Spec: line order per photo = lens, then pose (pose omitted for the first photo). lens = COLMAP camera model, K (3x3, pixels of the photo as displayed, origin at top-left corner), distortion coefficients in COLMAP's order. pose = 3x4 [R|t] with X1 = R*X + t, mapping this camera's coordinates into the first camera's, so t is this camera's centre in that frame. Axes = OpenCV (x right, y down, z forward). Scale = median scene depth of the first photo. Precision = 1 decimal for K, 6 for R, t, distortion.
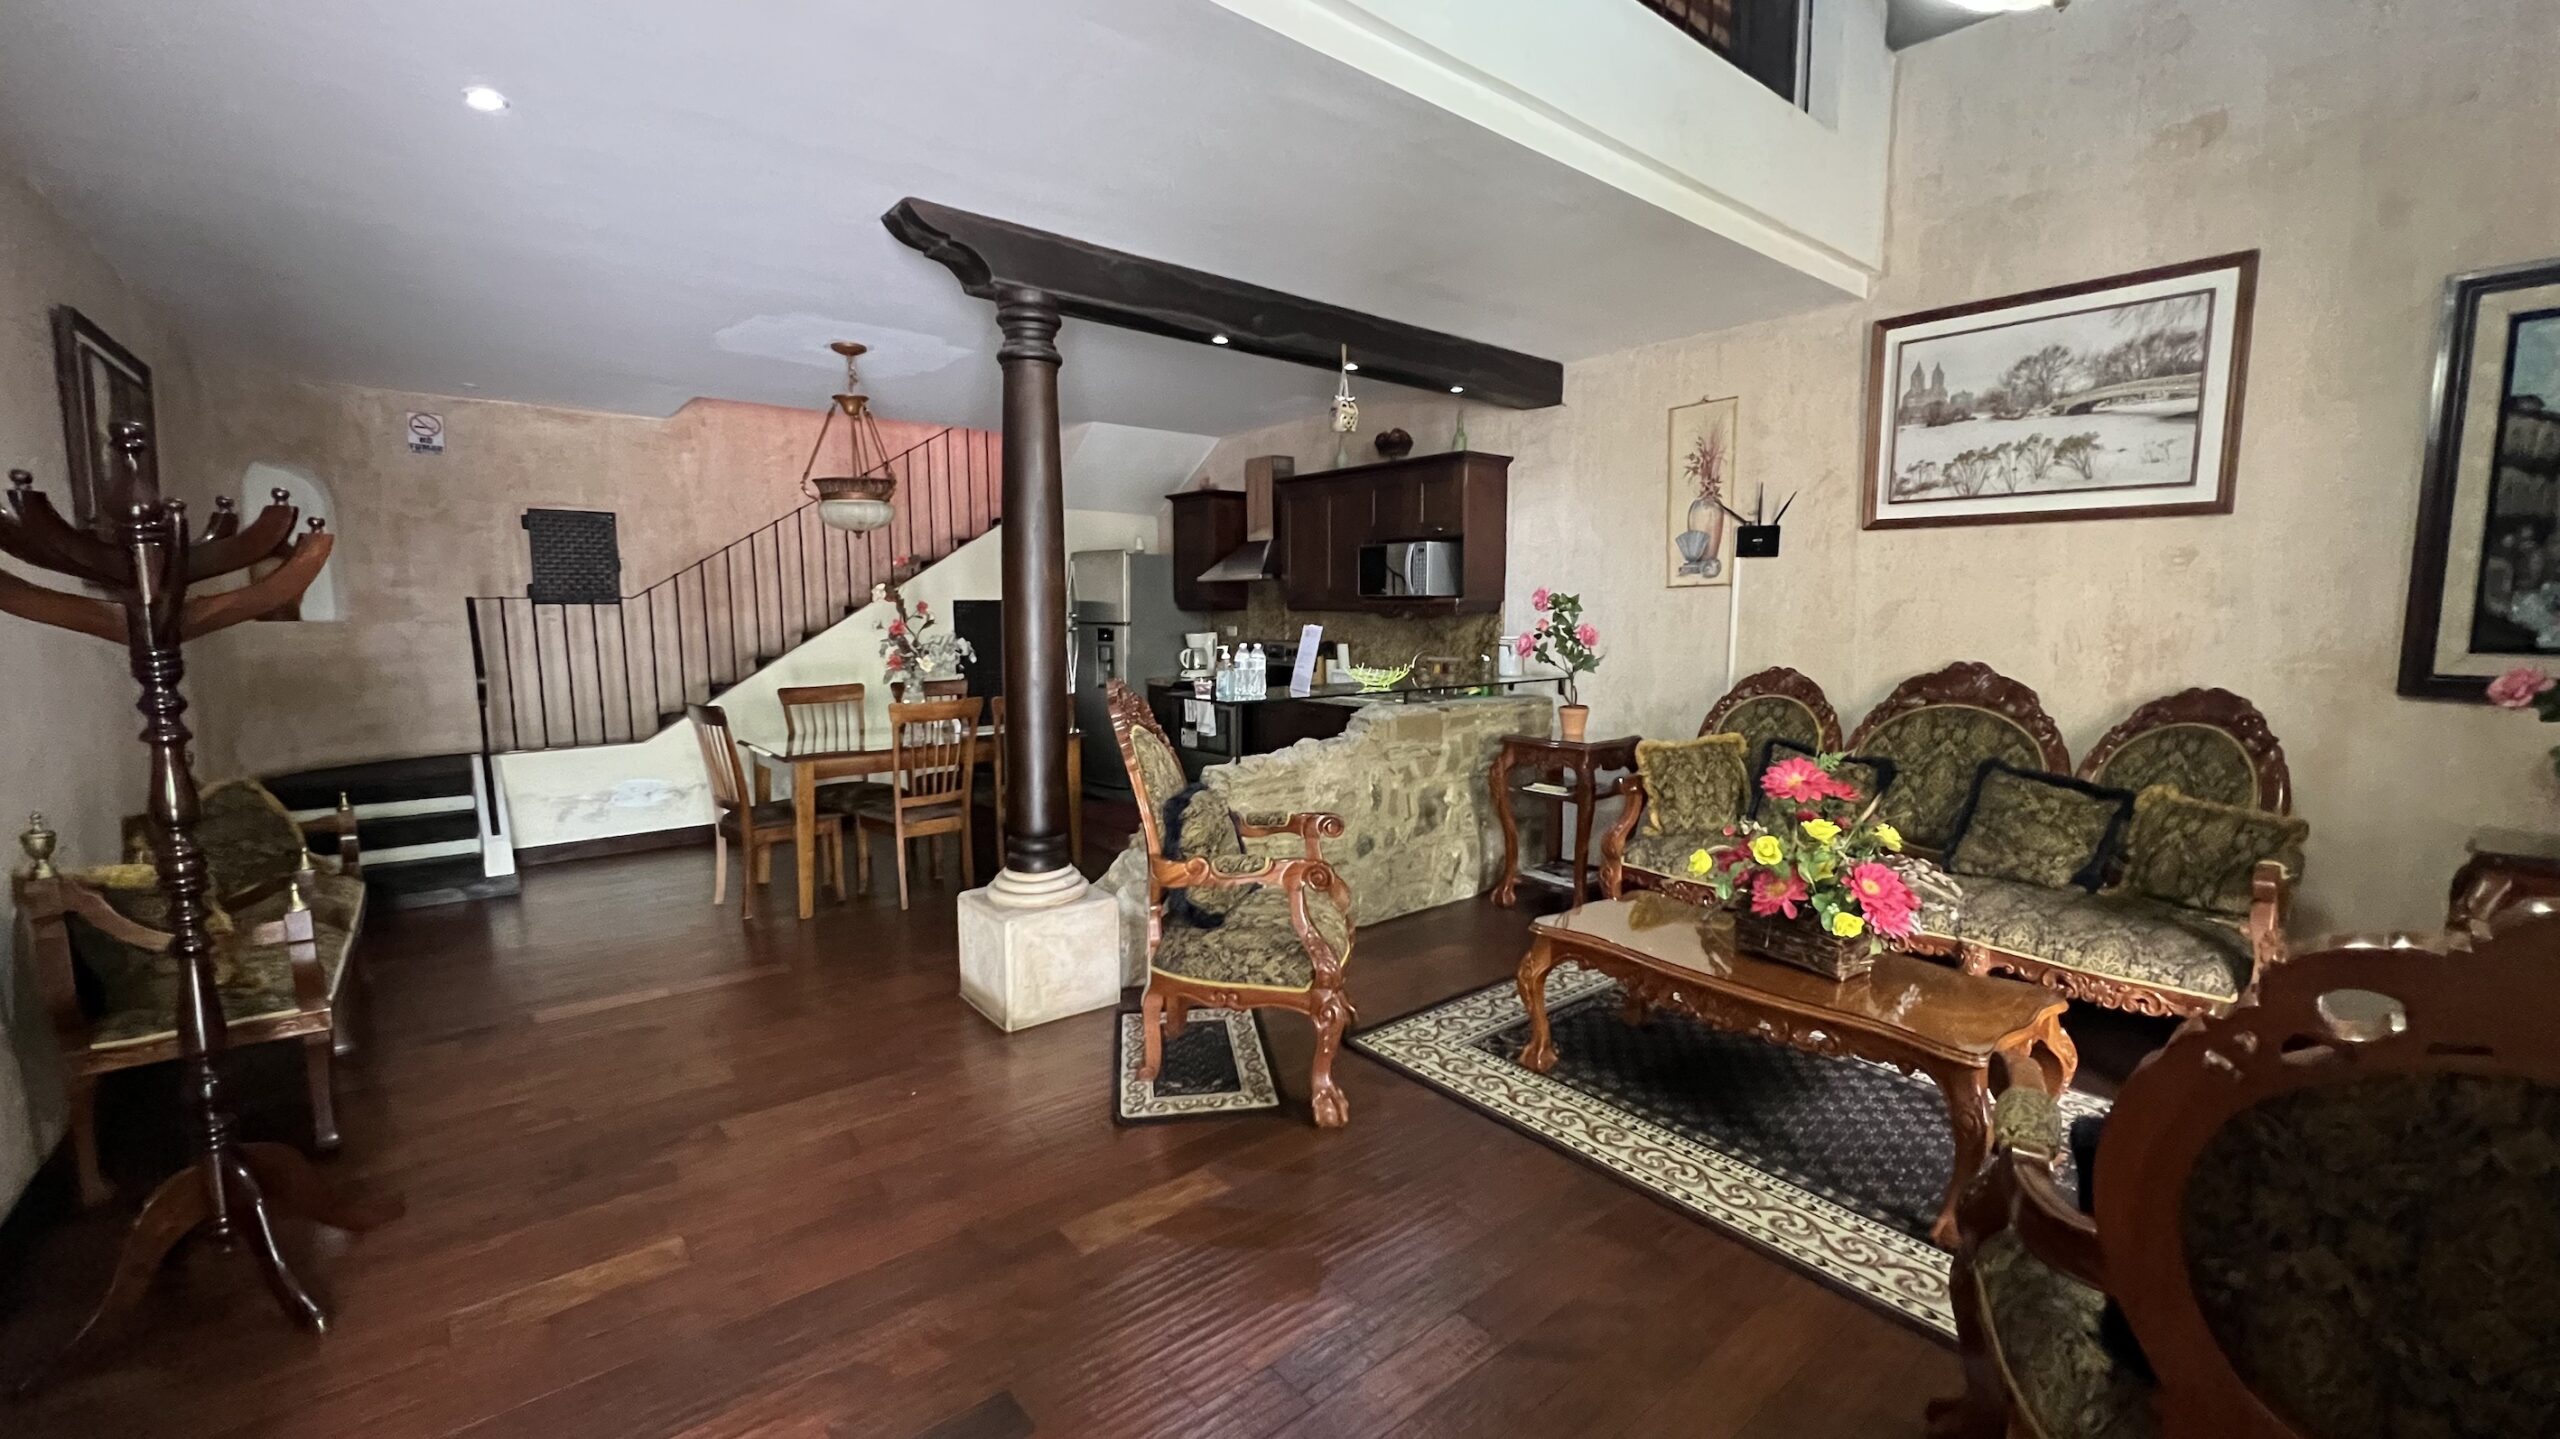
lens RADIAL K [[1025.4, 0, 1284.2], [0, 1025.4, 718.5], [0, 0, 1]] dist [-0.002061, 0.000287]
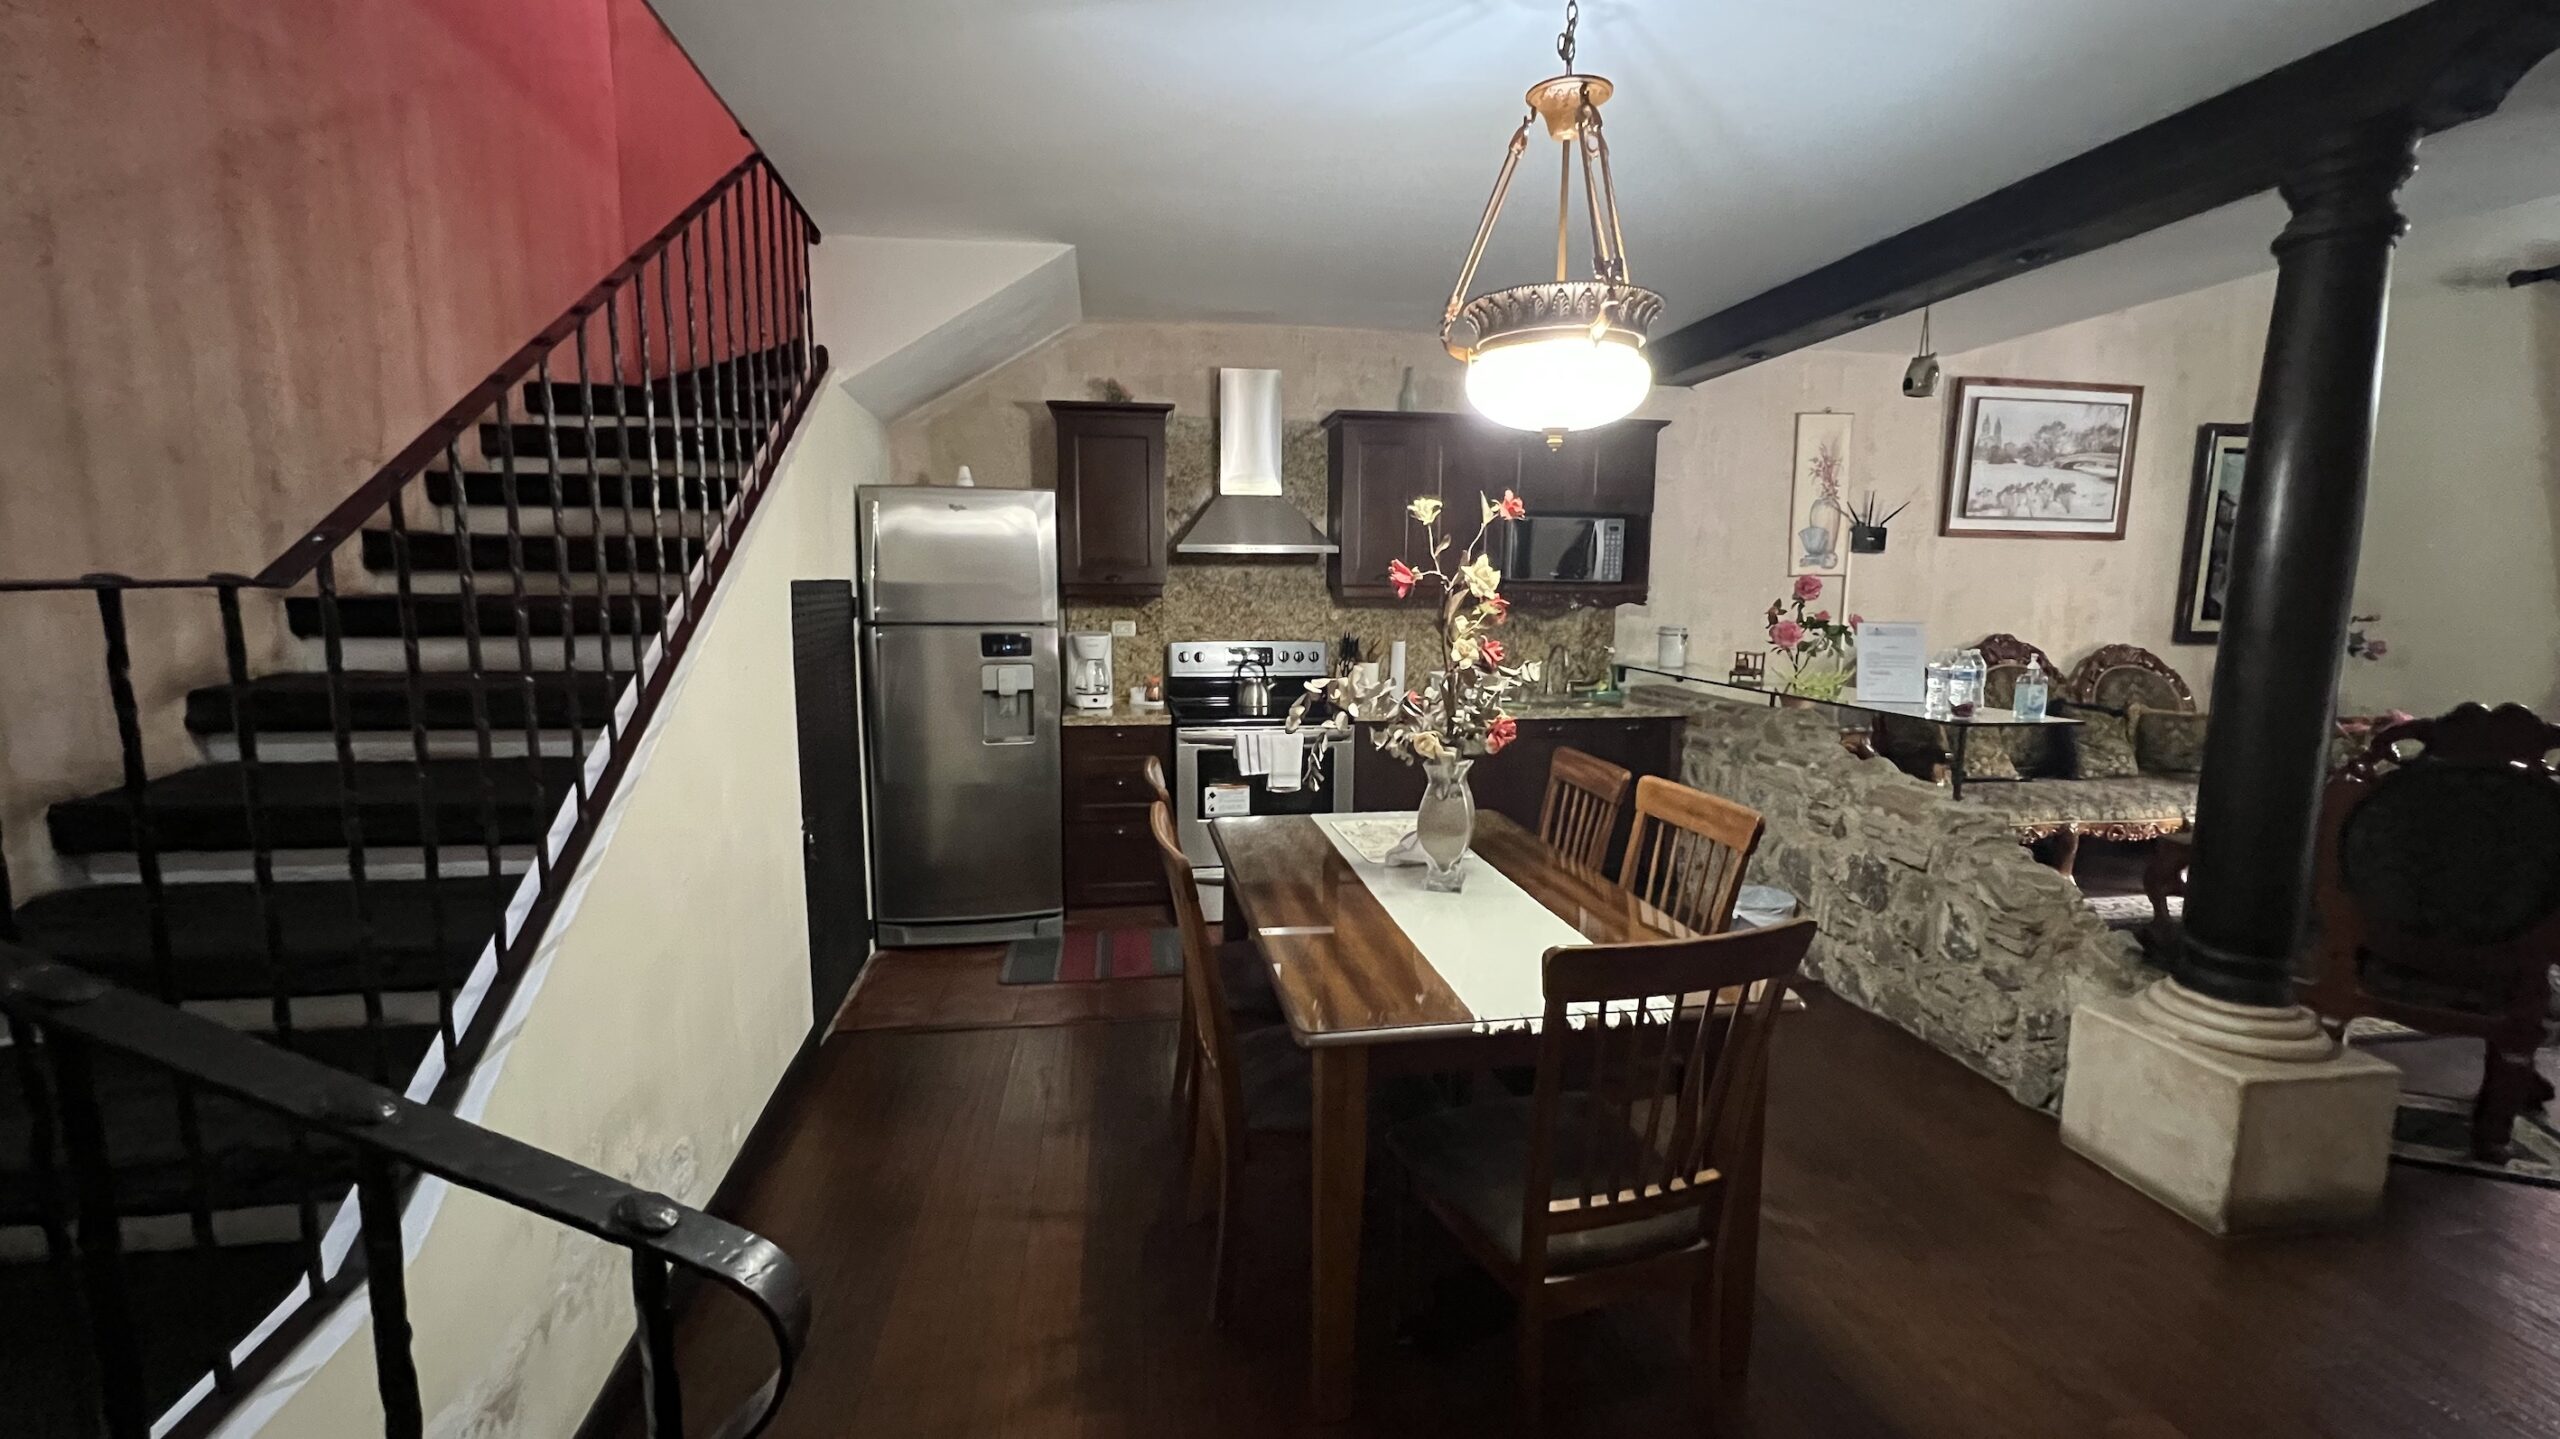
lens RADIAL K [[1025.4, 0, 1284.2], [0, 1025.4, 718.5], [0, 0, 1]] dist [-0.002061, 0.000287]
pose [[0.508232, -0.115123, 0.853491, -1.083091], [0.087620, 0.992795, 0.081738, -0.143789], [-0.856751, 0.033241, 0.514657, 1.138530]]
